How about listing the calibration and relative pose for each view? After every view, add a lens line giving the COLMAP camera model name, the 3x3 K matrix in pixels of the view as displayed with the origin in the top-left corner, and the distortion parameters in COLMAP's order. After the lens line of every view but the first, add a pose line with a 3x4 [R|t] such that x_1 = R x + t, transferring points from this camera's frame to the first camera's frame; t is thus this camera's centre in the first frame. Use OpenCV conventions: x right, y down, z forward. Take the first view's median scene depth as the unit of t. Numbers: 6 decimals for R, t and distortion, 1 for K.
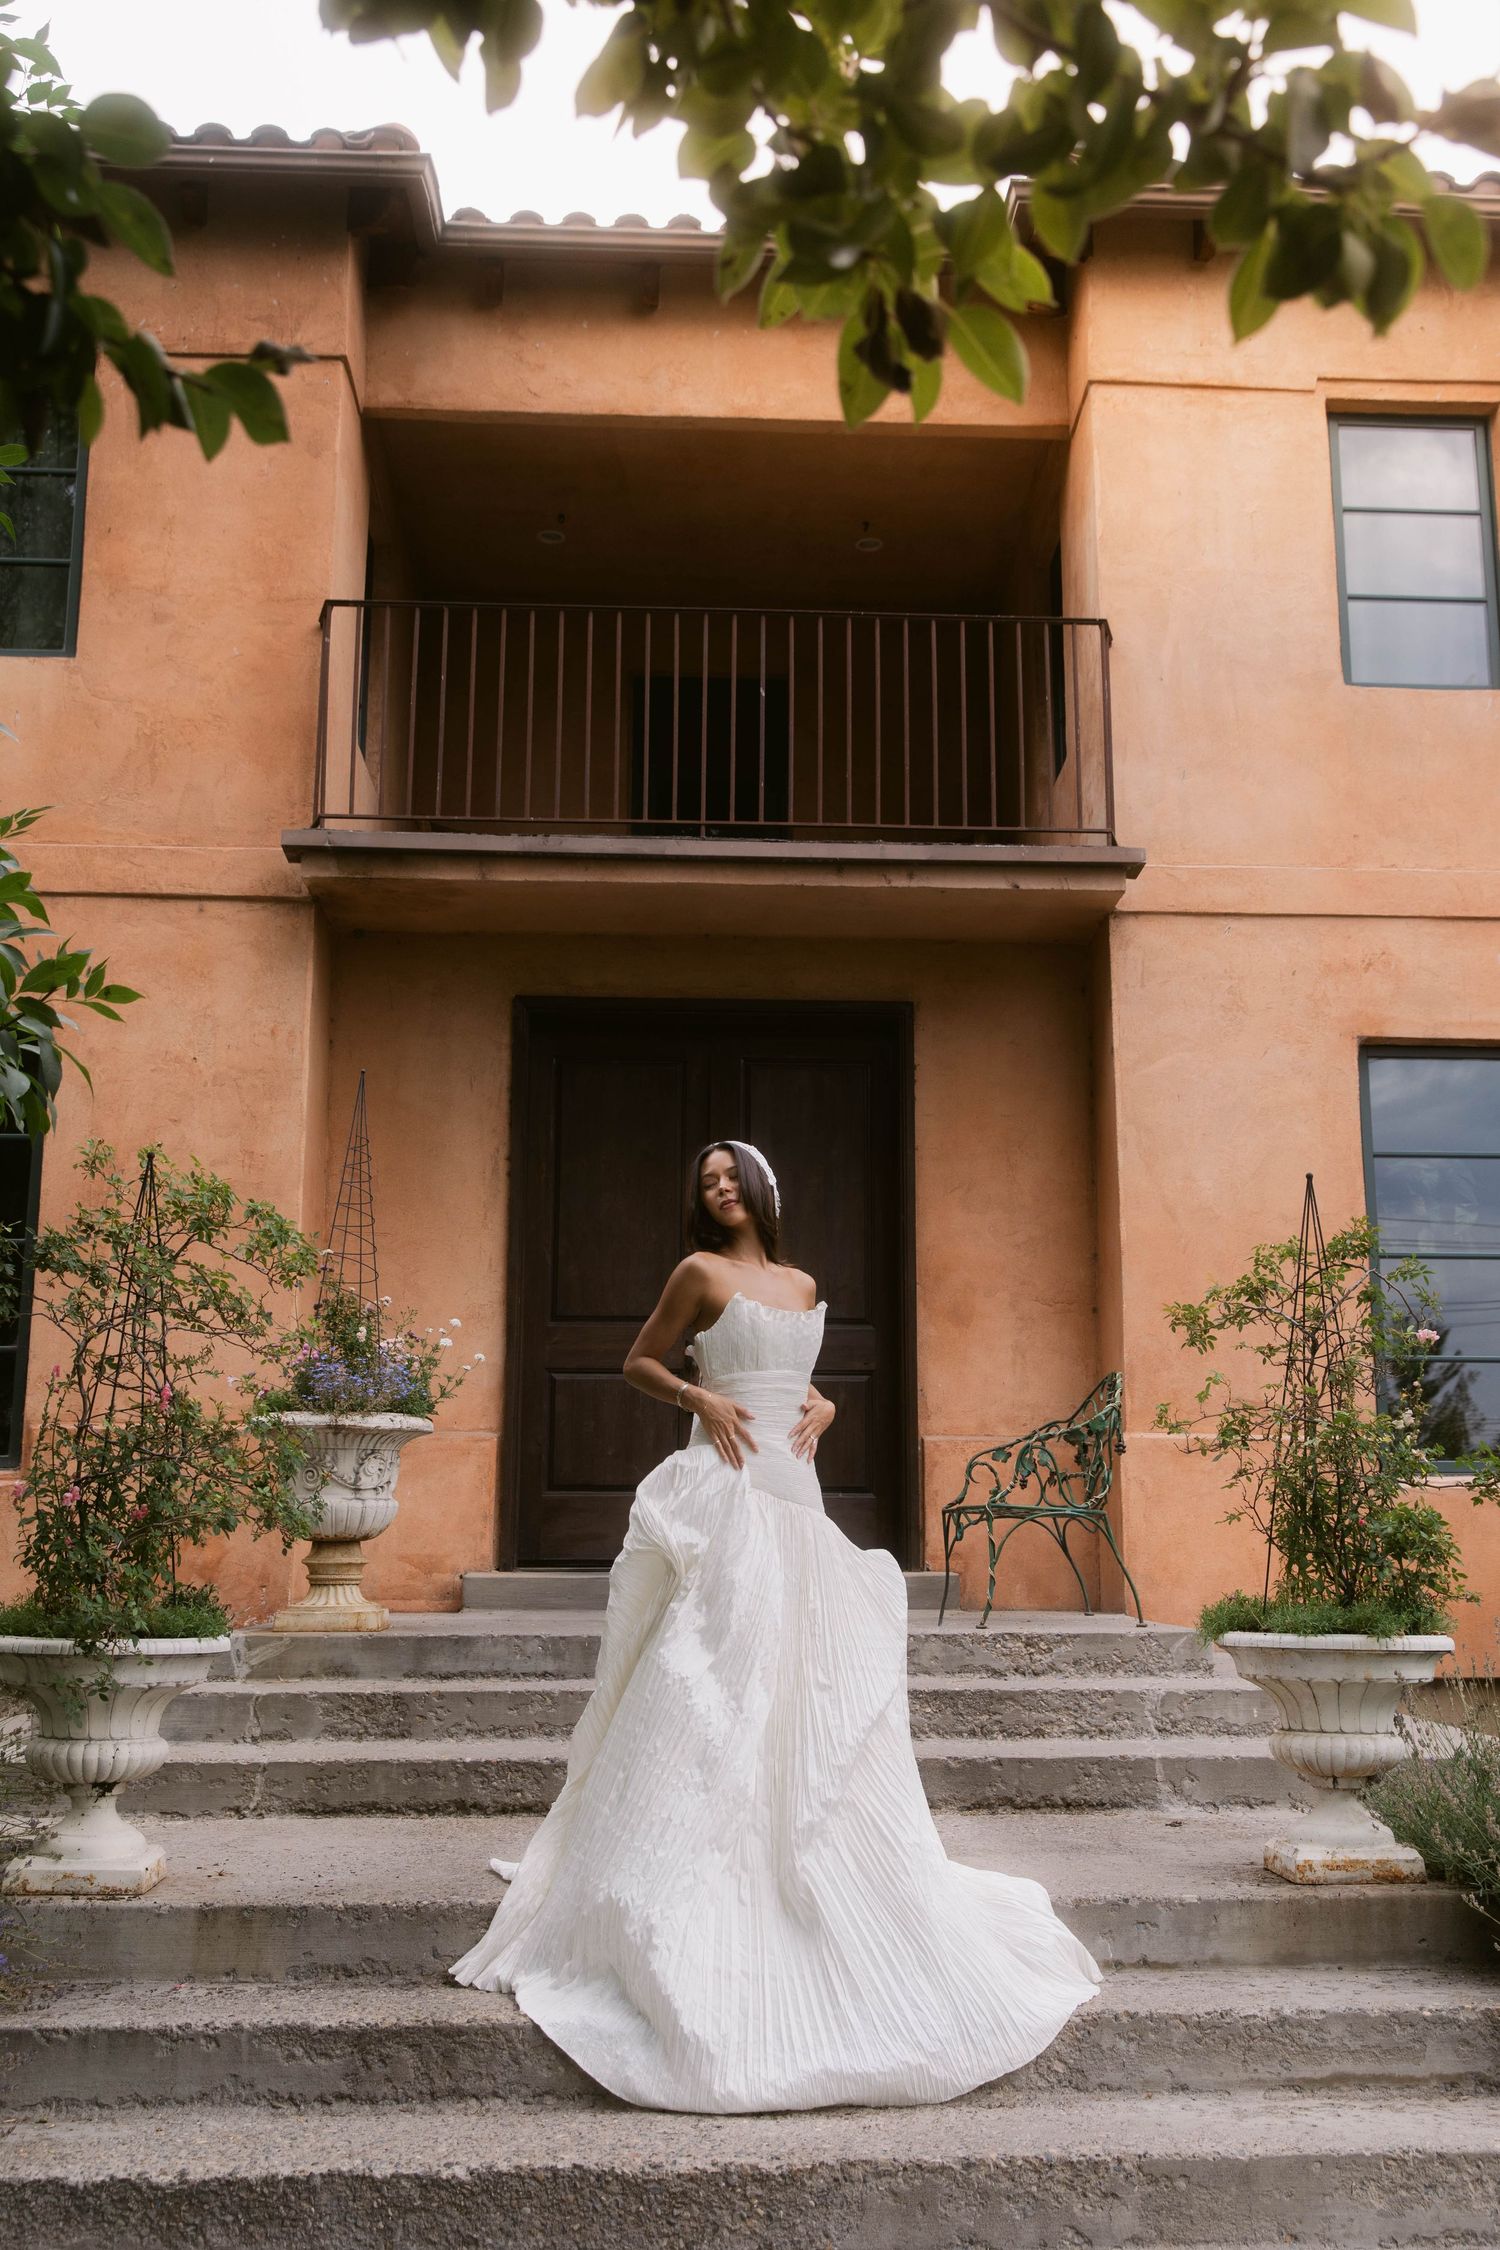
lens RADIAL K [[2083.2, 0, 753.1], [0, 2083.2, 1164.1], [0, 0, 1]] dist [0.011956, 0.007388]
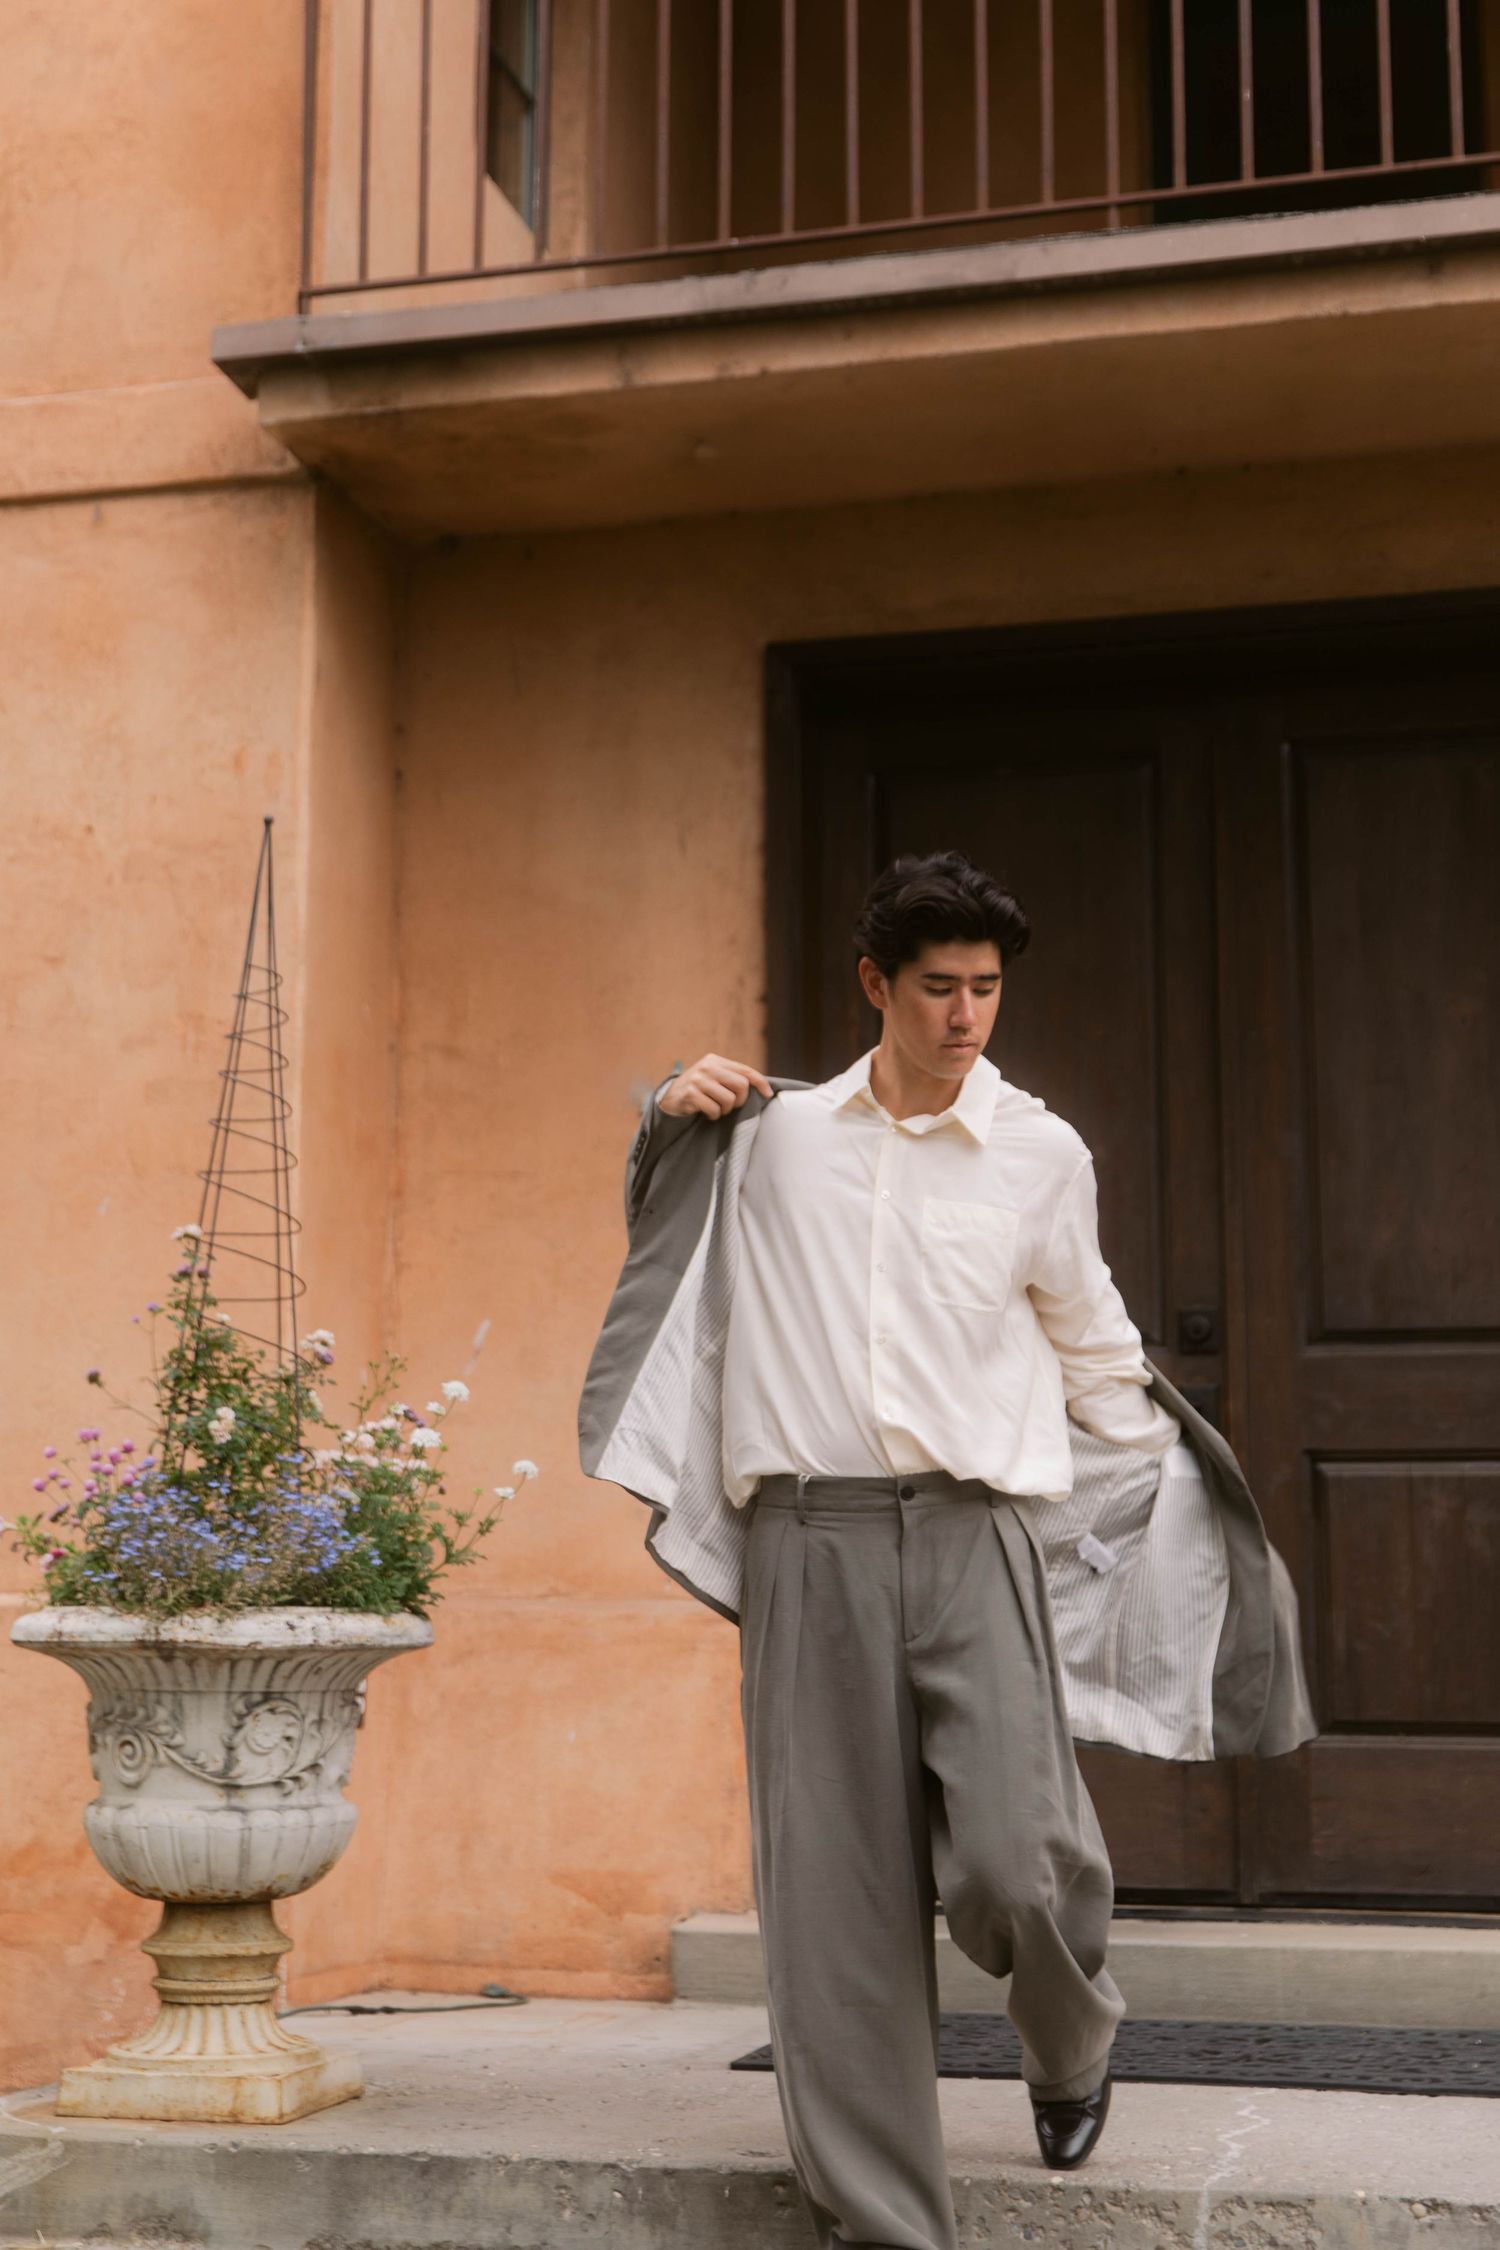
lens RADIAL K [[3304.0, 0, 741.0], [0, 3304.0, 1005.0], [0, 0, 1]] dist [0.023737, -0.086778]
pose [[0.946759, -0.057356, -0.316793, 0.133627], [0.055939, 0.998342, -0.013574, 0.010335], [0.317047, -0.004870, 0.948397, 0.383788]]
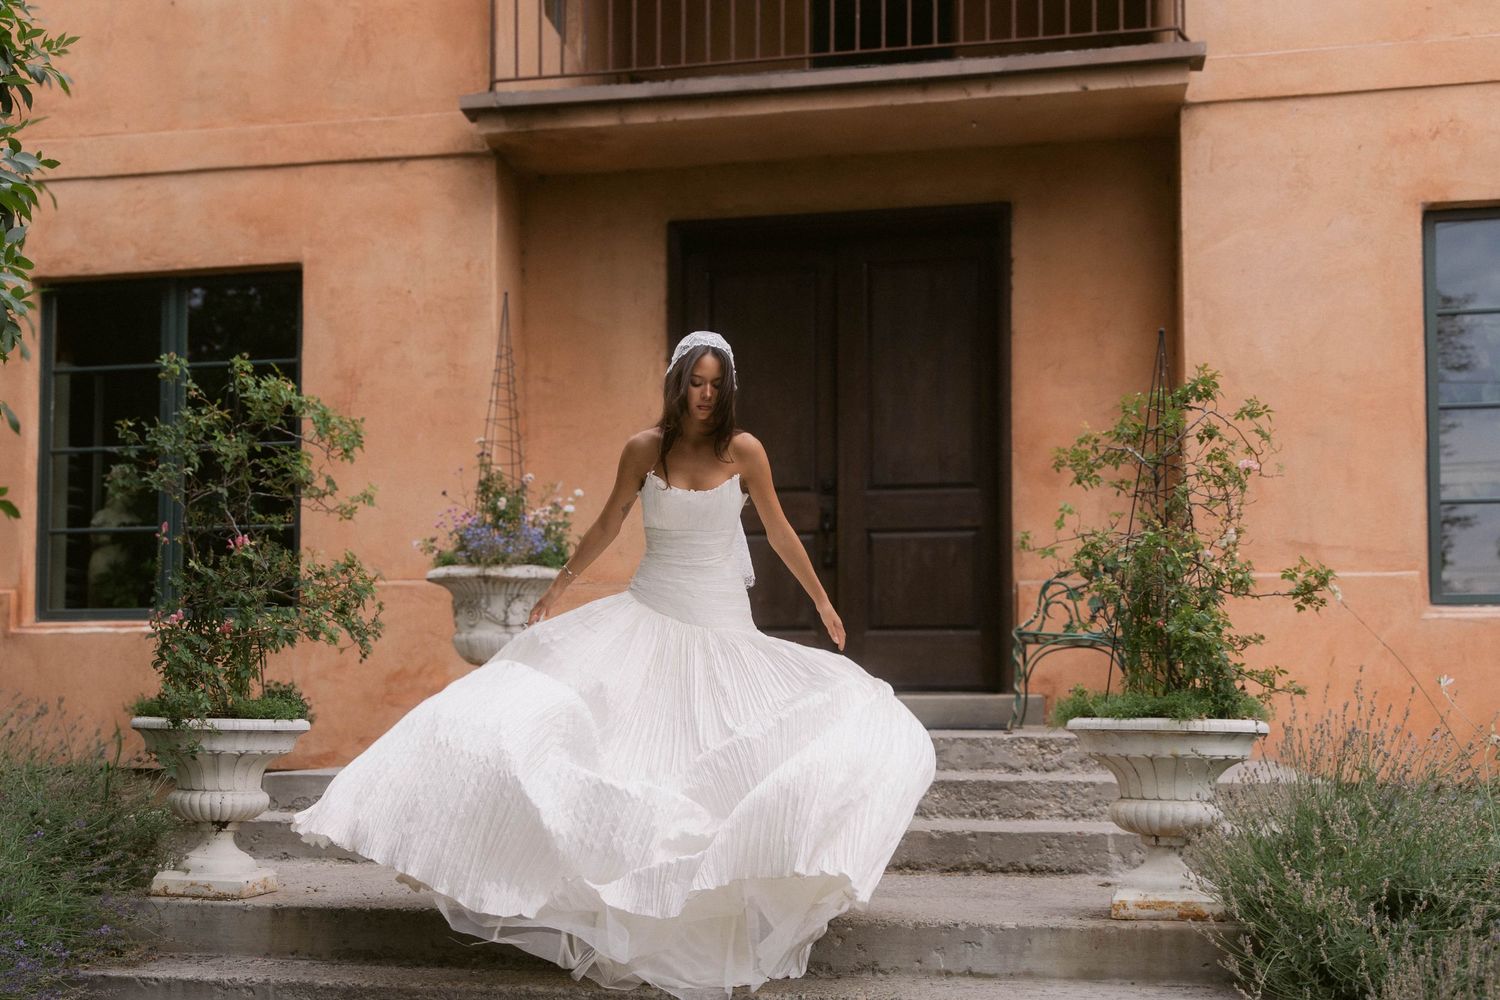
lens RADIAL K [[1815.6, 0, 663.2], [0, 1815.6, 647.8], [0, 0, 1]] dist [0.026446, -0.019378]
pose [[0.964576, -0.009615, -0.263629, 0.194298], [0.048364, 0.988843, 0.140895, 0.017338], [0.259333, -0.148654, 0.954279, -0.039392]]
